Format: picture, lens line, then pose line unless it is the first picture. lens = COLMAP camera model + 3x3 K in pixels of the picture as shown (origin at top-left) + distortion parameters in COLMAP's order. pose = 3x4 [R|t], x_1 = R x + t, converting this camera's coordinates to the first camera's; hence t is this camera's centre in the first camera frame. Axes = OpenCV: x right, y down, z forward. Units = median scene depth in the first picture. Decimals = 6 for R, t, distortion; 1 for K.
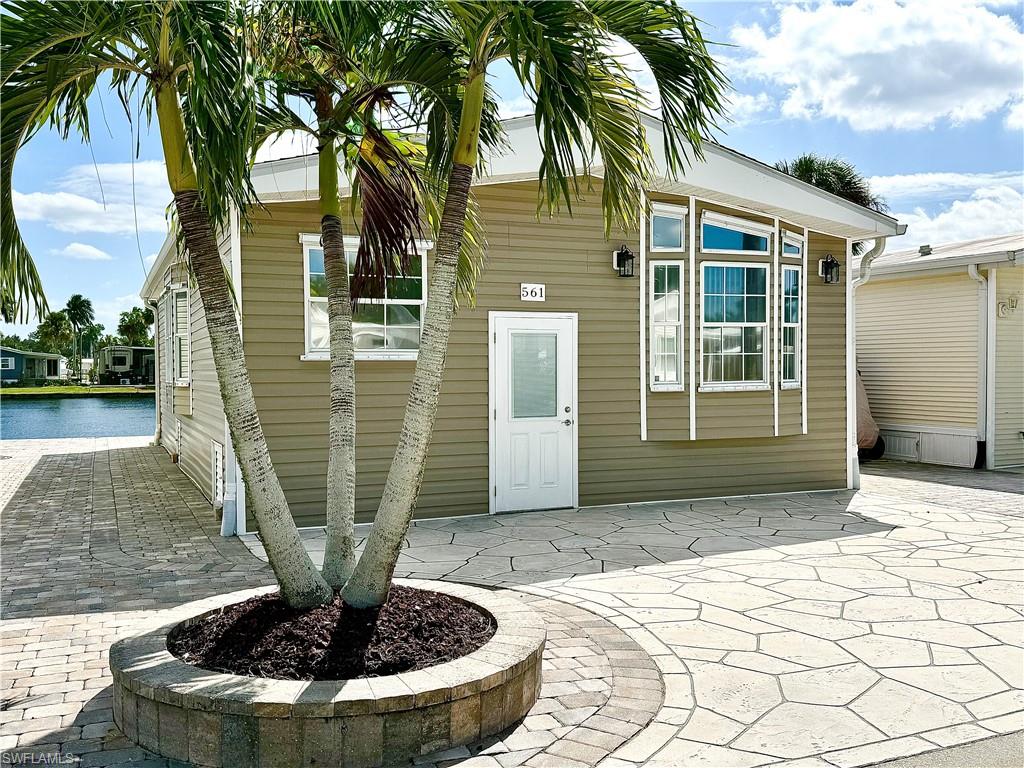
lens RADIAL K [[951.0, 0, 512.0], [0, 951.0, 384.0], [0, 0, 1]] dist [0.055662, -0.019220]
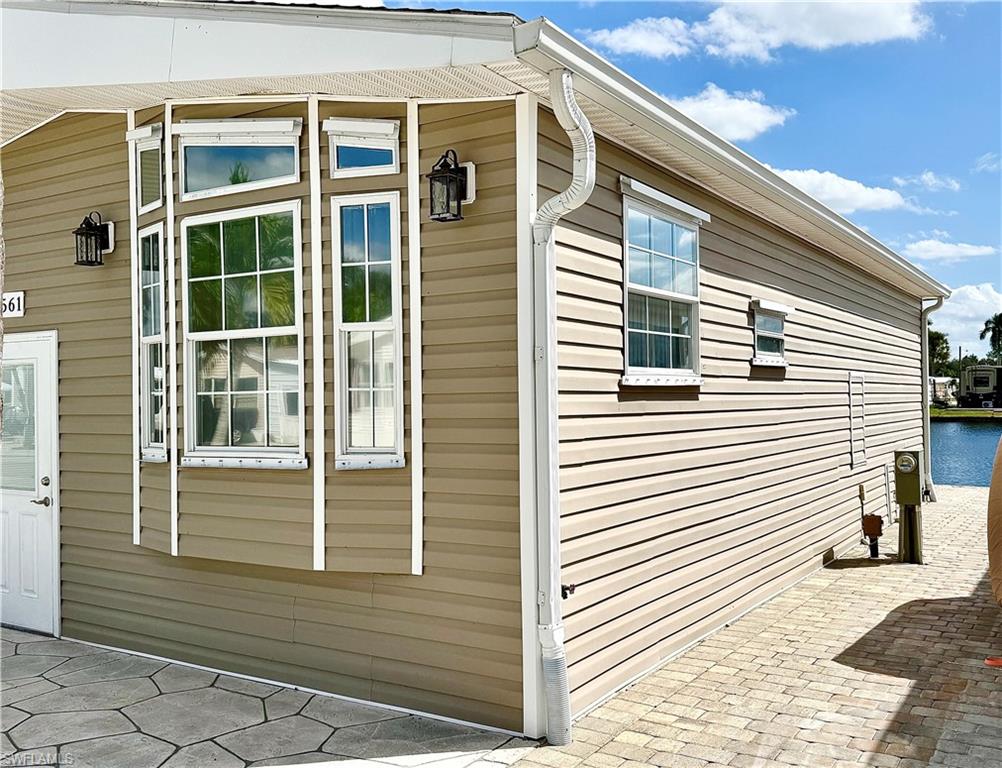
lens RADIAL K [[954.5, 0, 501.0], [0, 954.5, 384.0], [0, 0, 1]] dist [0.195643, -0.461692]
pose [[0.557427, -0.008347, -0.830184, 0.750414], [-0.007964, 0.999850, -0.015401, -0.030222], [0.830188, 0.015196, 0.557276, 0.855304]]
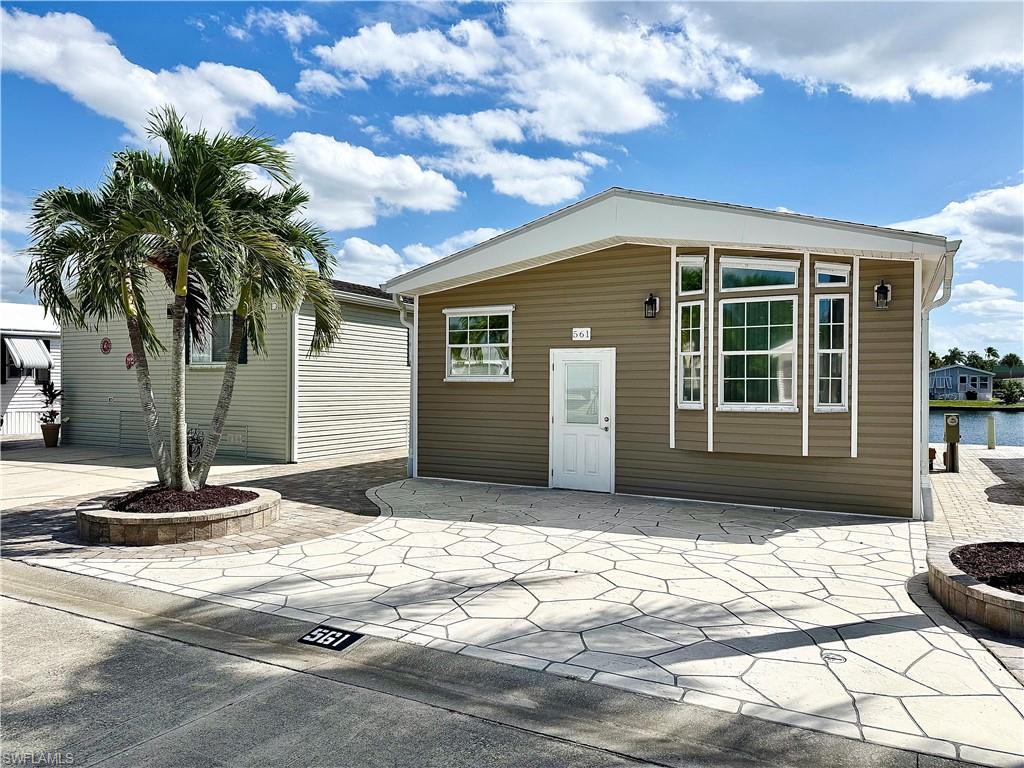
lens RADIAL K [[731.6, 0, 503.3], [0, 731.6, 389.3], [0, 0, 1]] dist [0.091449, -0.154076]
pose [[0.616225, 0.017156, -0.787384, 0.757745], [-0.025453, 0.999674, 0.001861, -0.013558], [0.787159, 0.018894, 0.616461, 0.234187]]
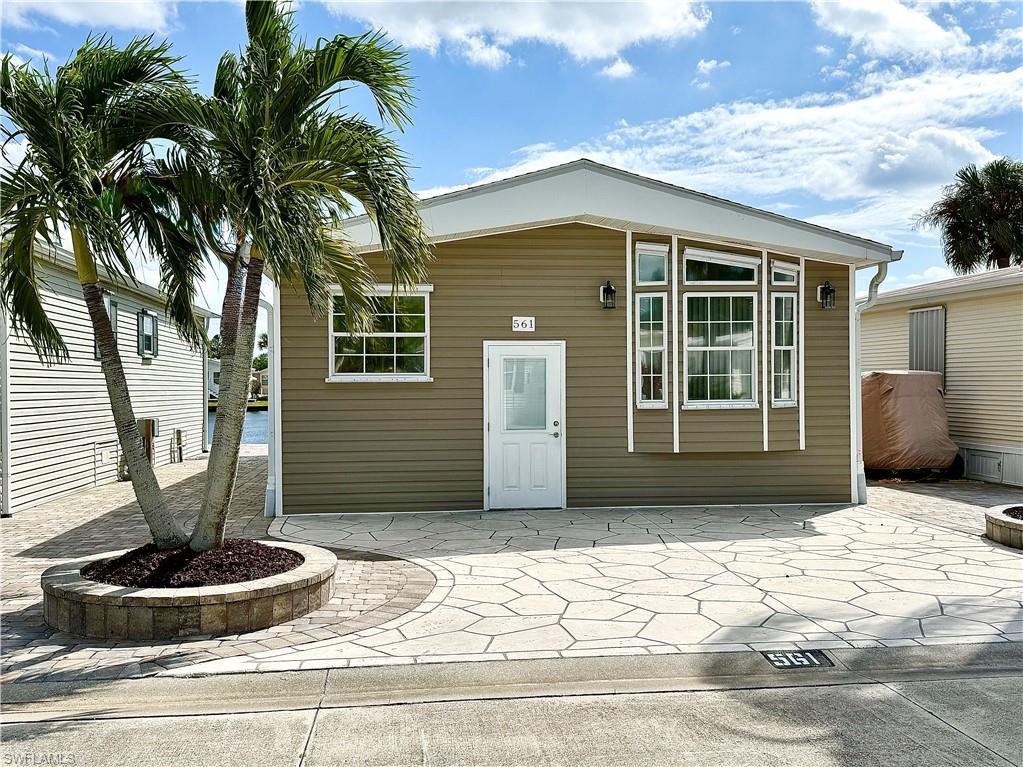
lens RADIAL K [[980.0, 0, 511.5], [0, 980.0, 383.5], [0, 0, 1]] dist [0.107022, -0.207668]
pose [[0.957749, 0.001248, -0.287602, 0.339380], [-0.005004, 0.999911, -0.012327, -0.006895], [0.287561, 0.013245, 0.957671, -0.162229]]
